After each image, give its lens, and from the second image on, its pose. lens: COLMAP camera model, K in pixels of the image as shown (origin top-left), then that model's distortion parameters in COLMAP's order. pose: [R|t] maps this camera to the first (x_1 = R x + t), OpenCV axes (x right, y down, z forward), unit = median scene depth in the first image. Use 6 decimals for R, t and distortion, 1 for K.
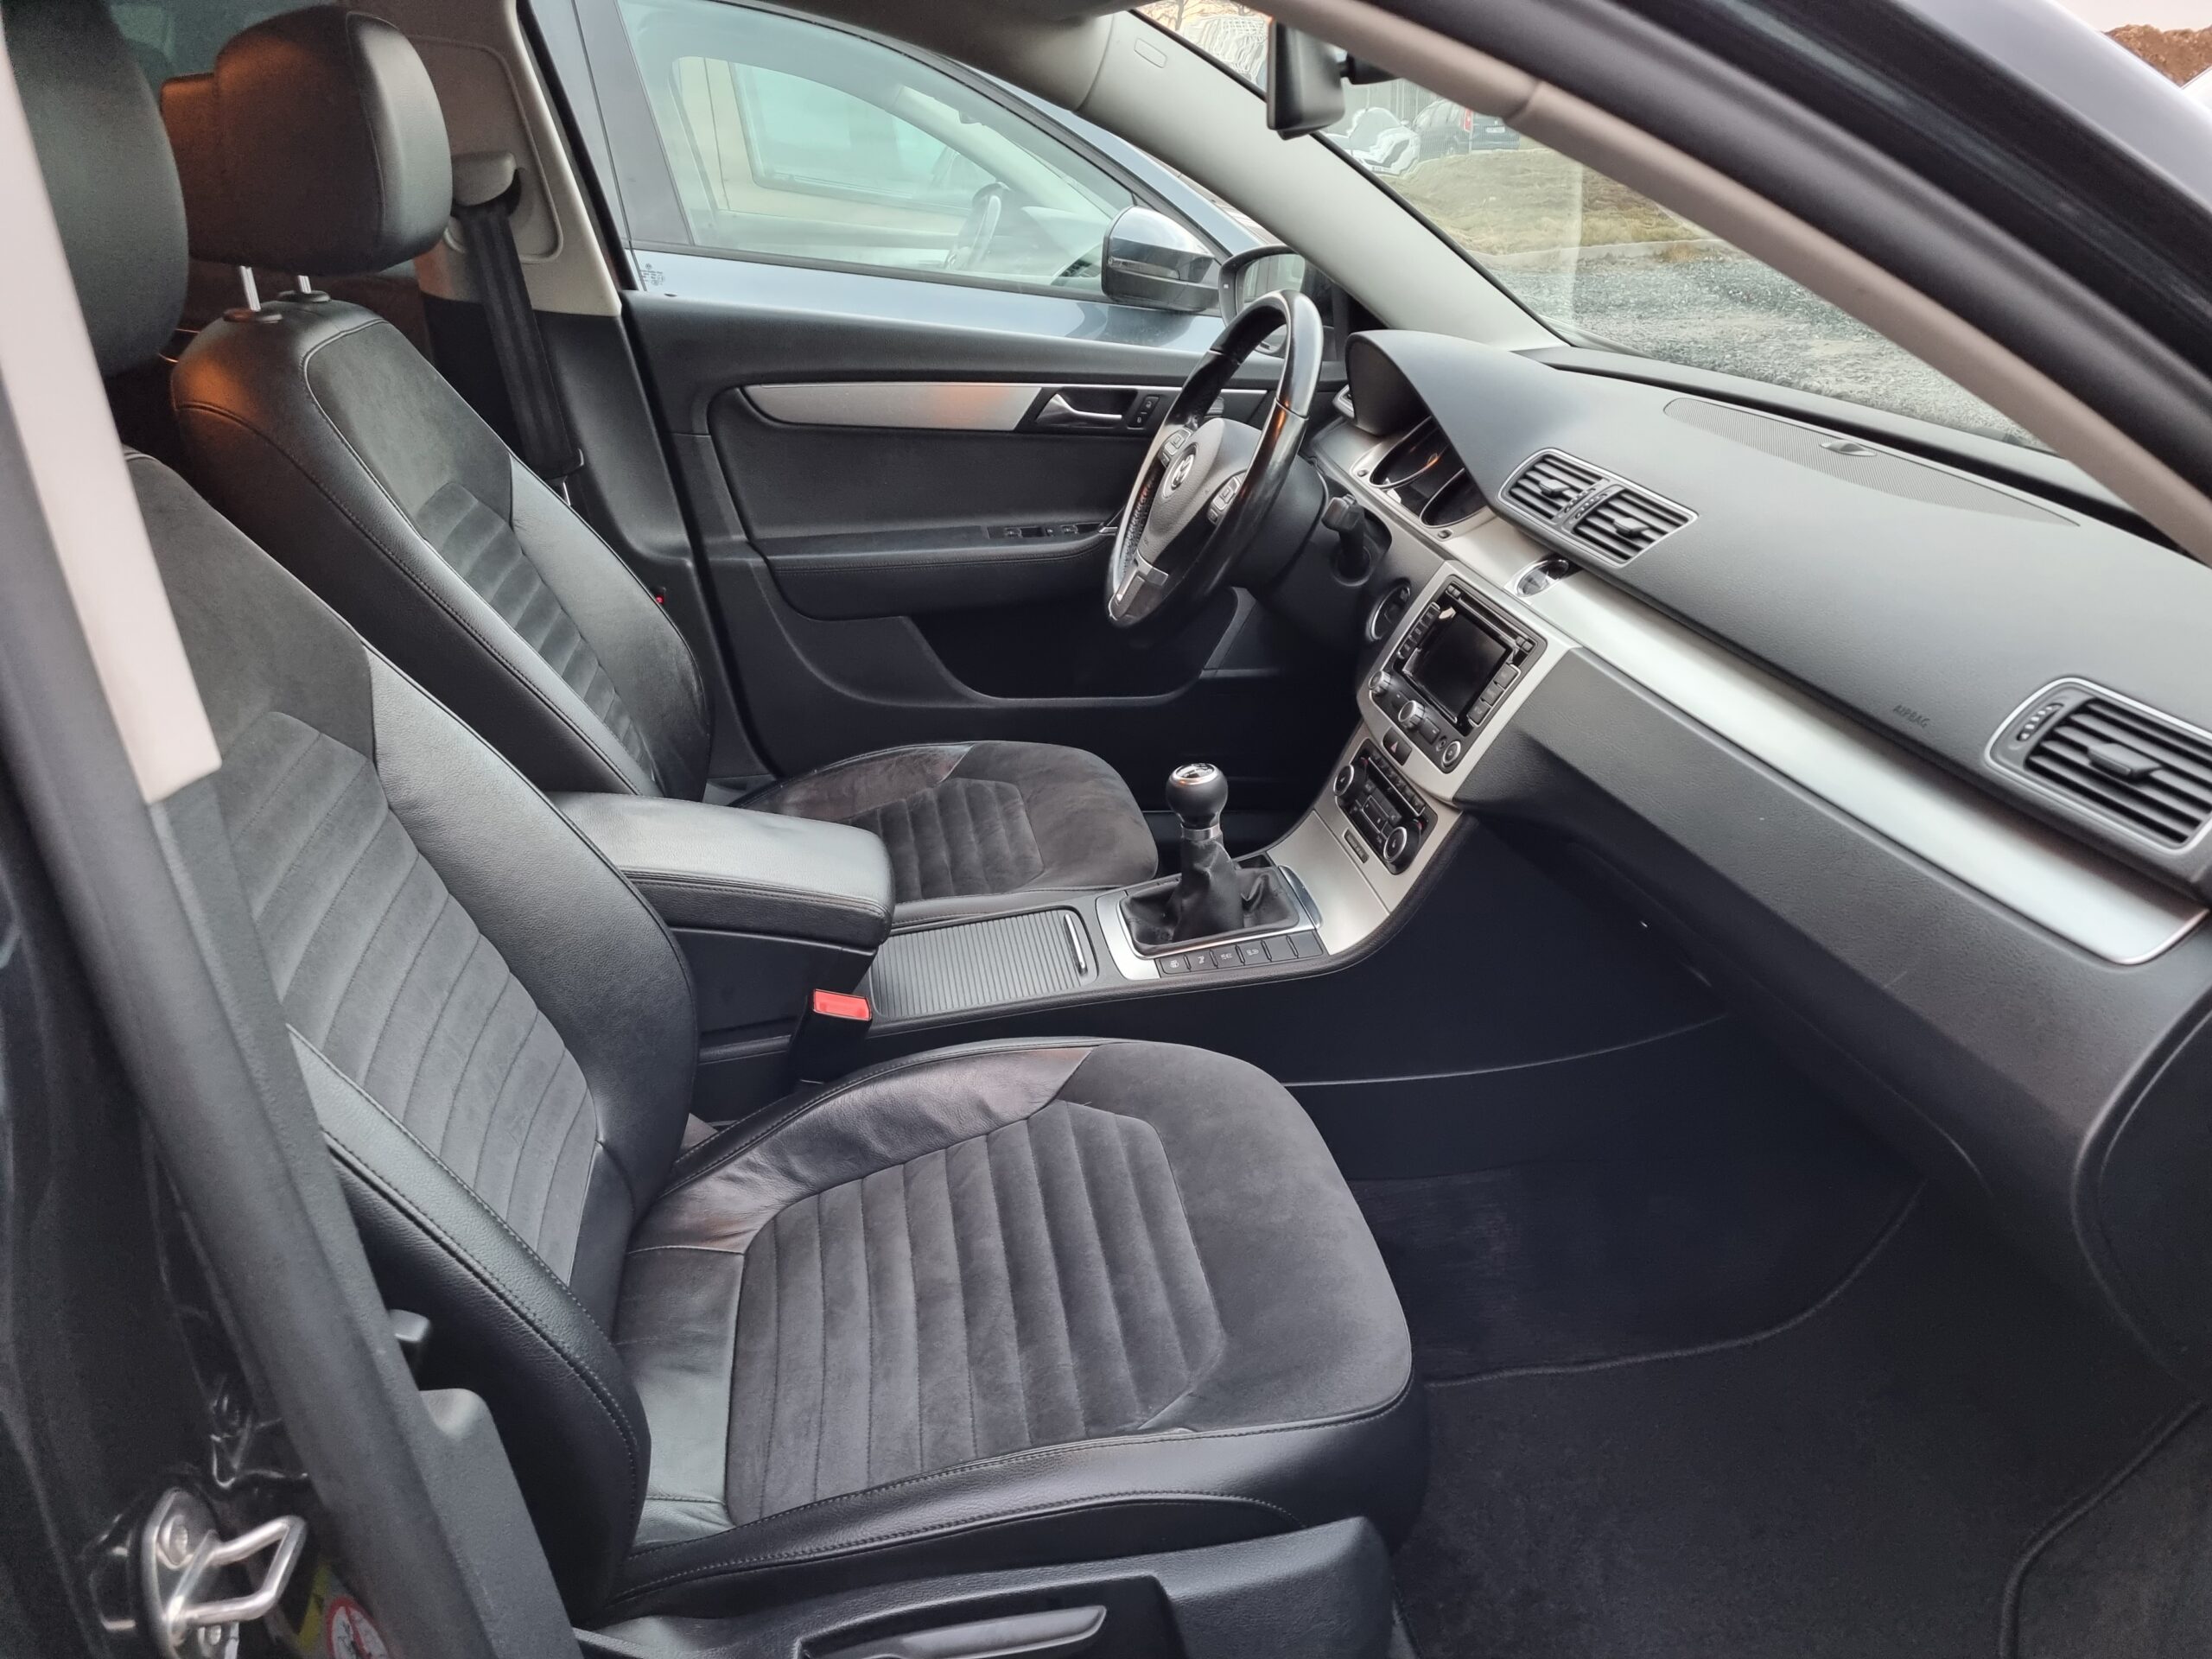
lens RADIAL K [[1652.2, 0, 1126.3], [0, 1652.2, 837.9], [0, 0, 1]] dist [0.036401, -0.002984]
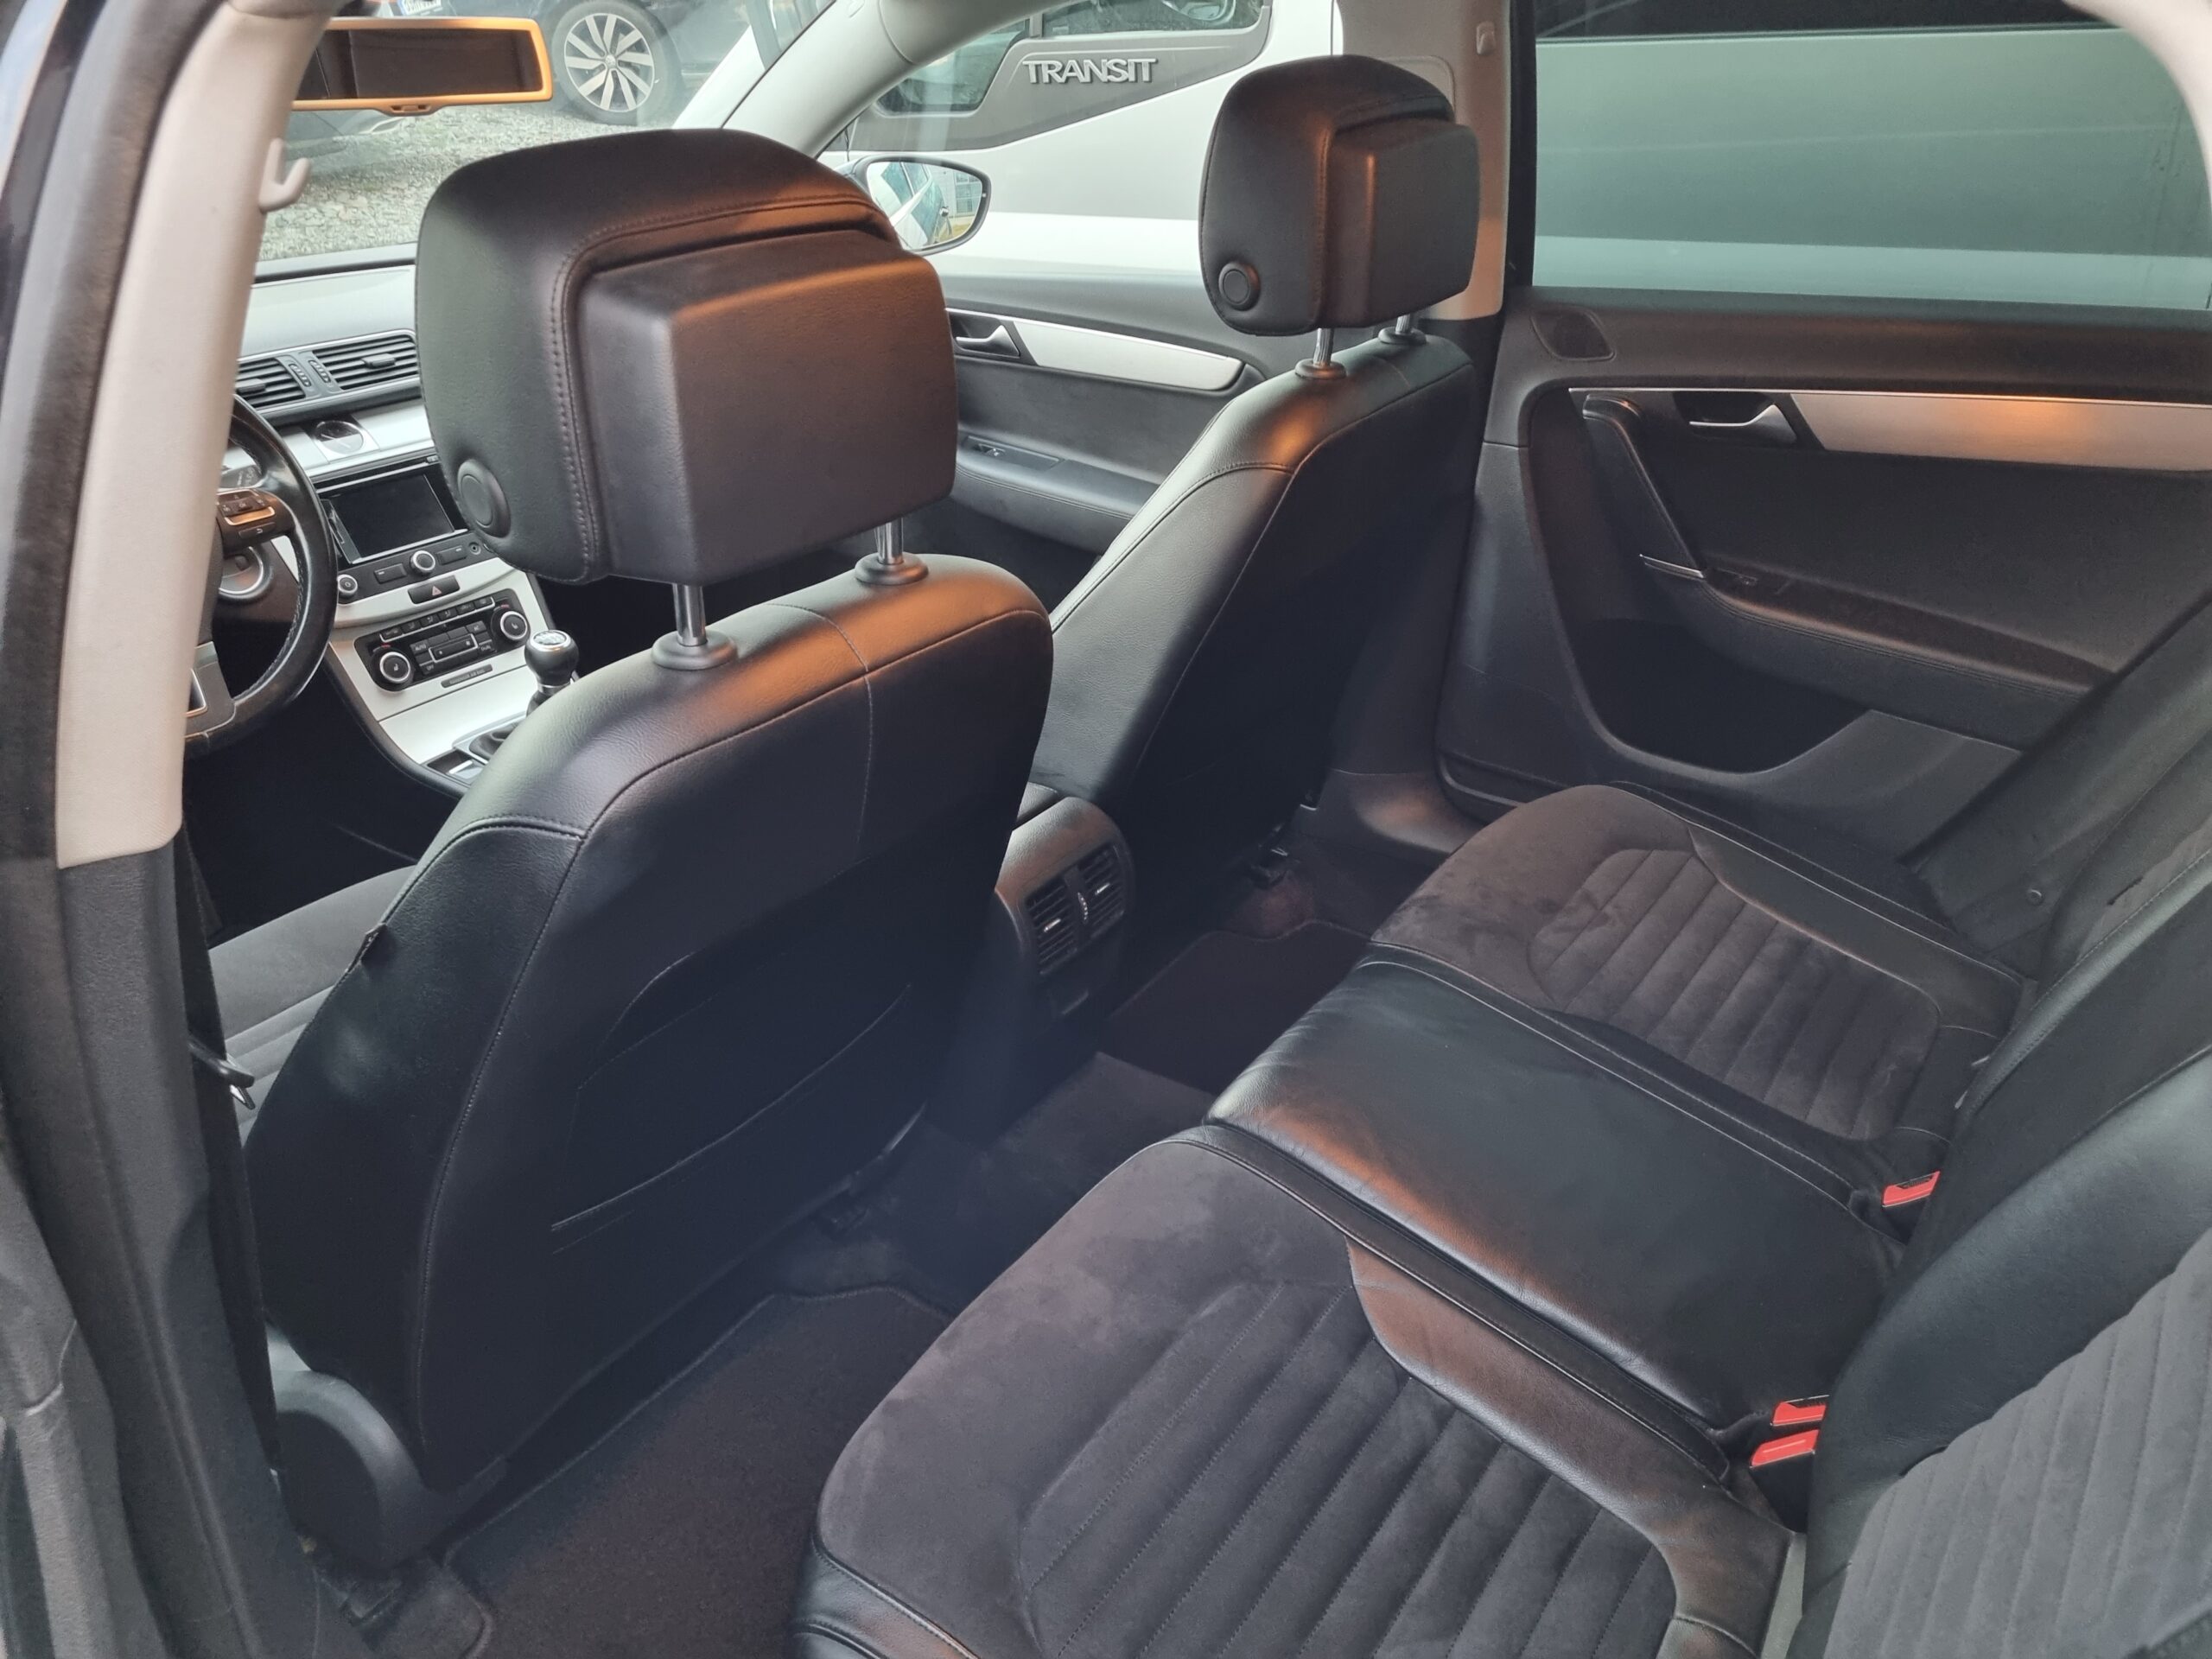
lens RADIAL K [[1653.6, 0, 1138.7], [0, 1653.6, 832.3], [0, 0, 1]] dist [0.060962, -0.034497]
pose [[-0.719113, -0.365775, 0.590834, -1.053219], [0.242914, 0.664289, 0.706904, -0.712196], [-0.651052, 0.651865, -0.388848, 1.293806]]
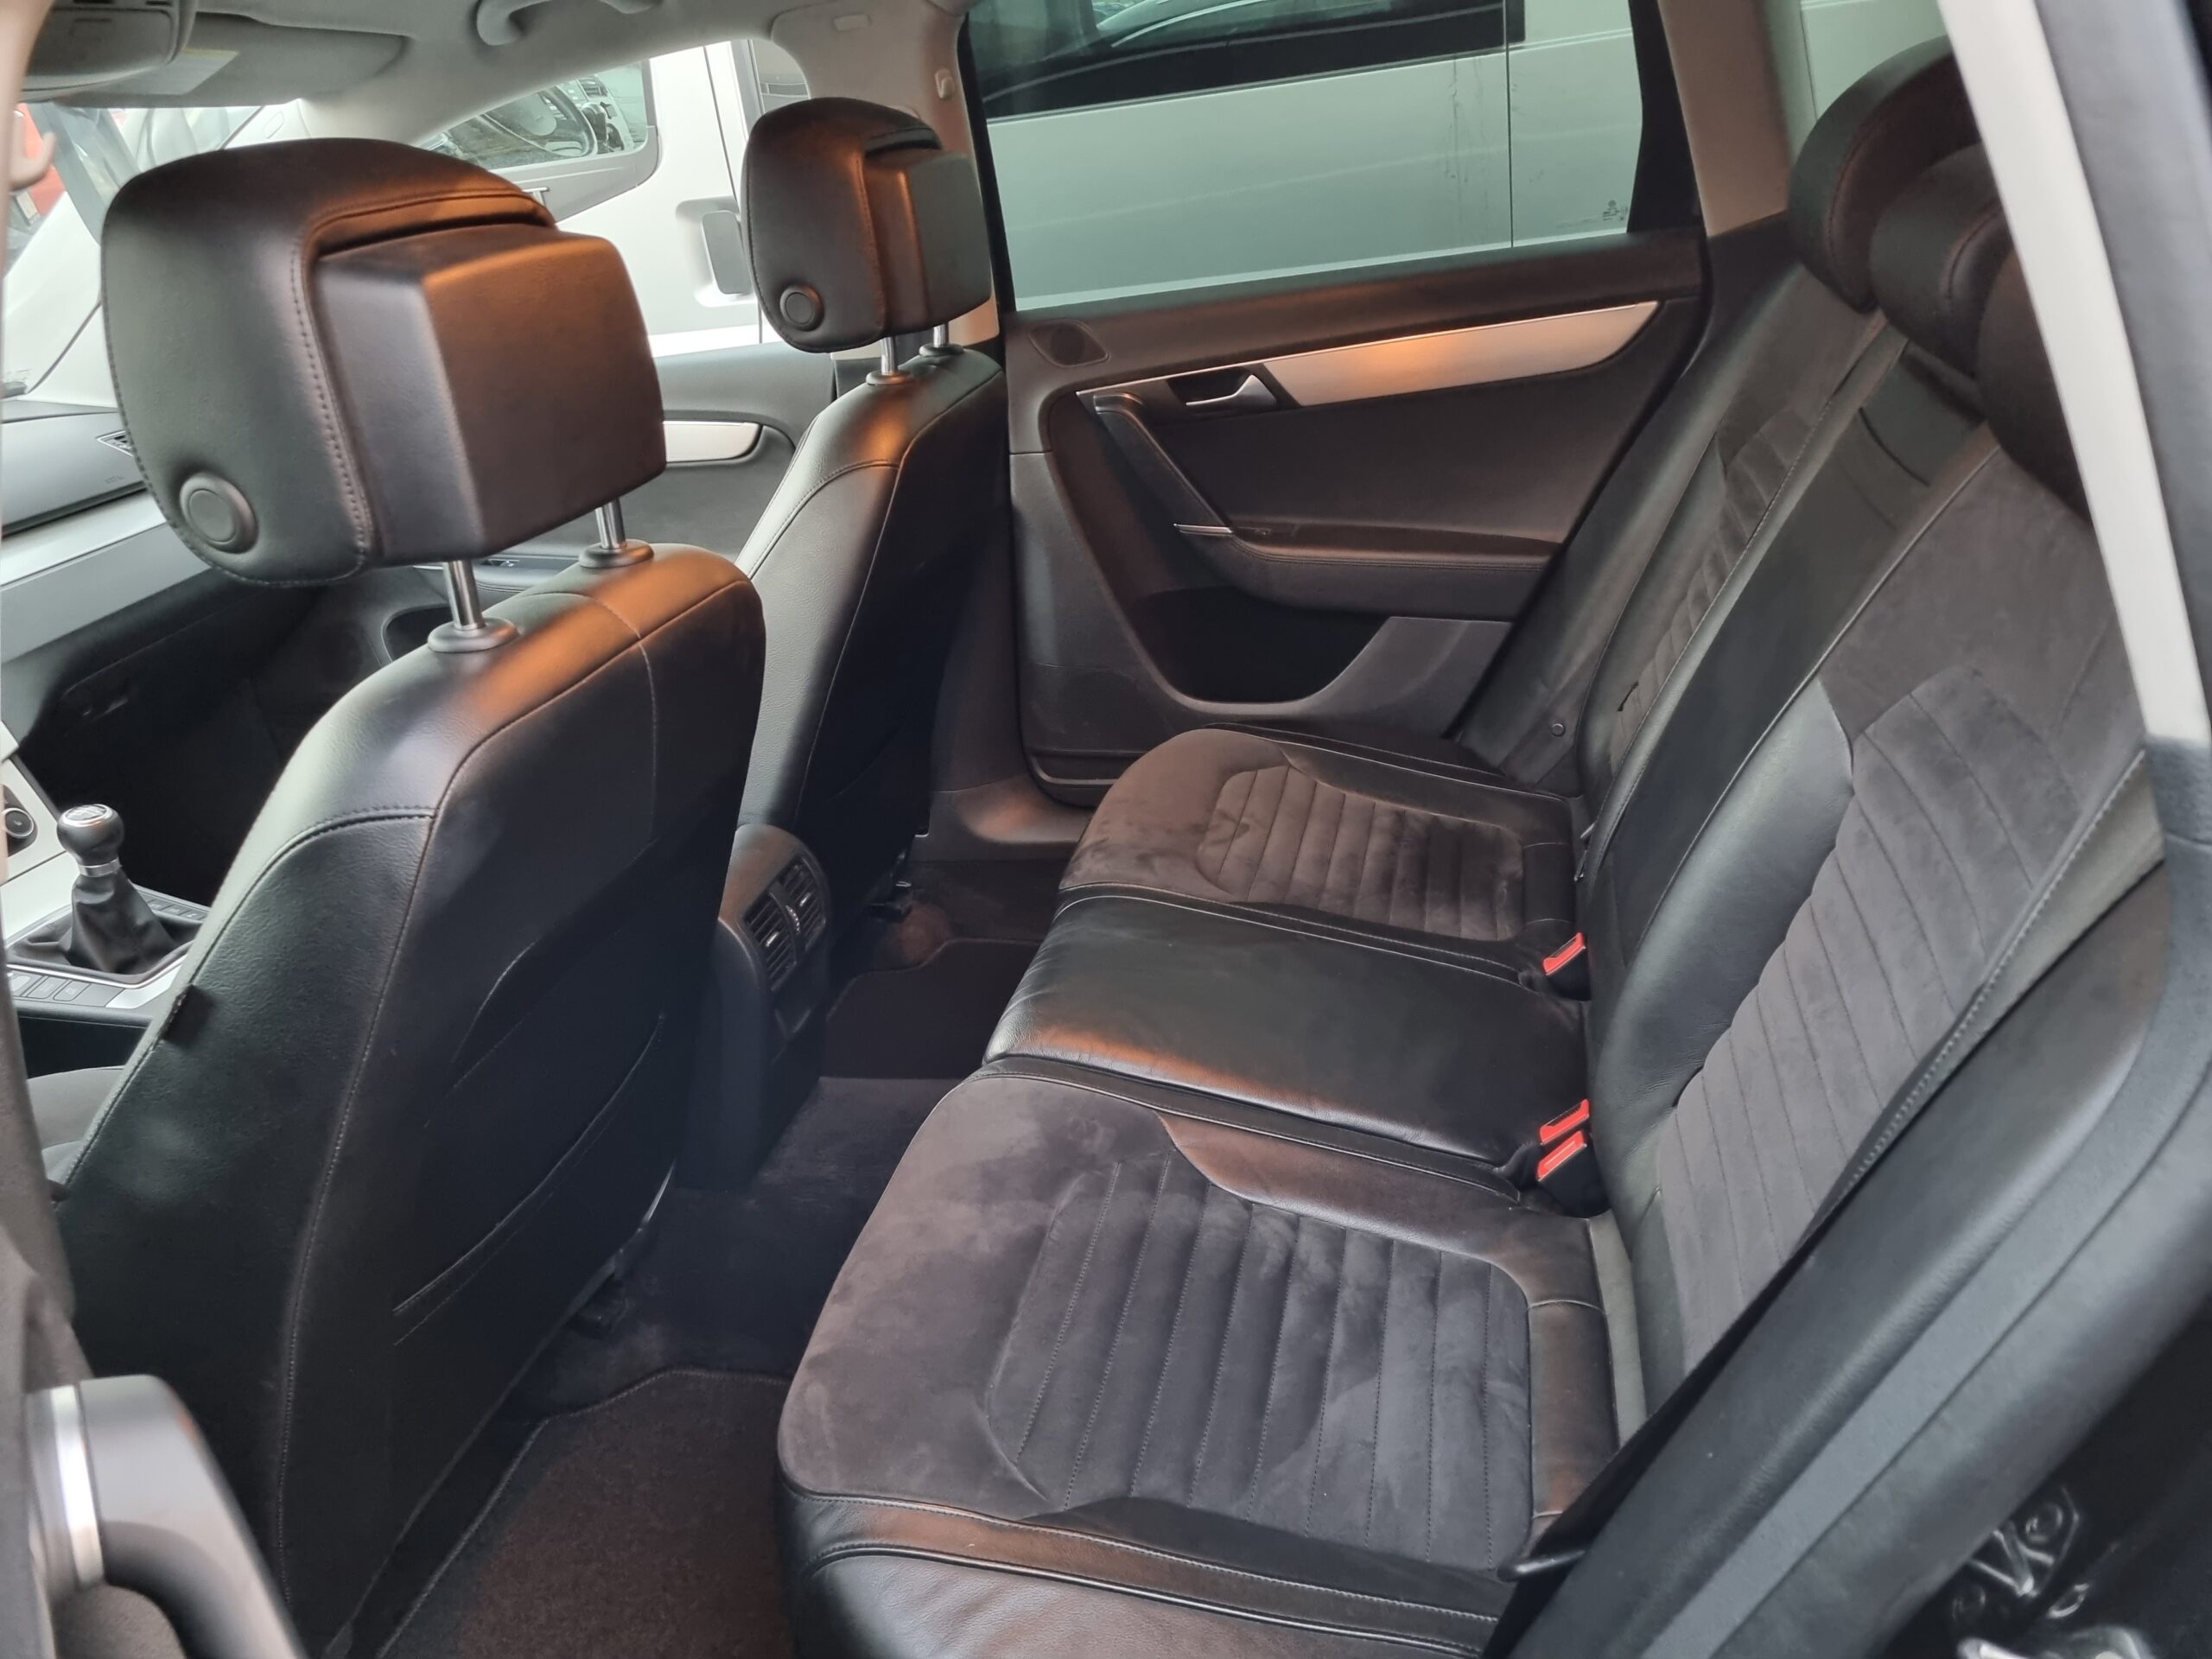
lens RADIAL K [[1653.6, 0, 1138.7], [0, 1653.6, 832.3], [0, 0, 1]] dist [0.060962, -0.034497]
pose [[-0.931467, -0.120171, 0.343407, -0.992171], [0.178835, 0.670752, 0.719798, -0.711190], [-0.316840, 0.731881, -0.603293, 1.466226]]
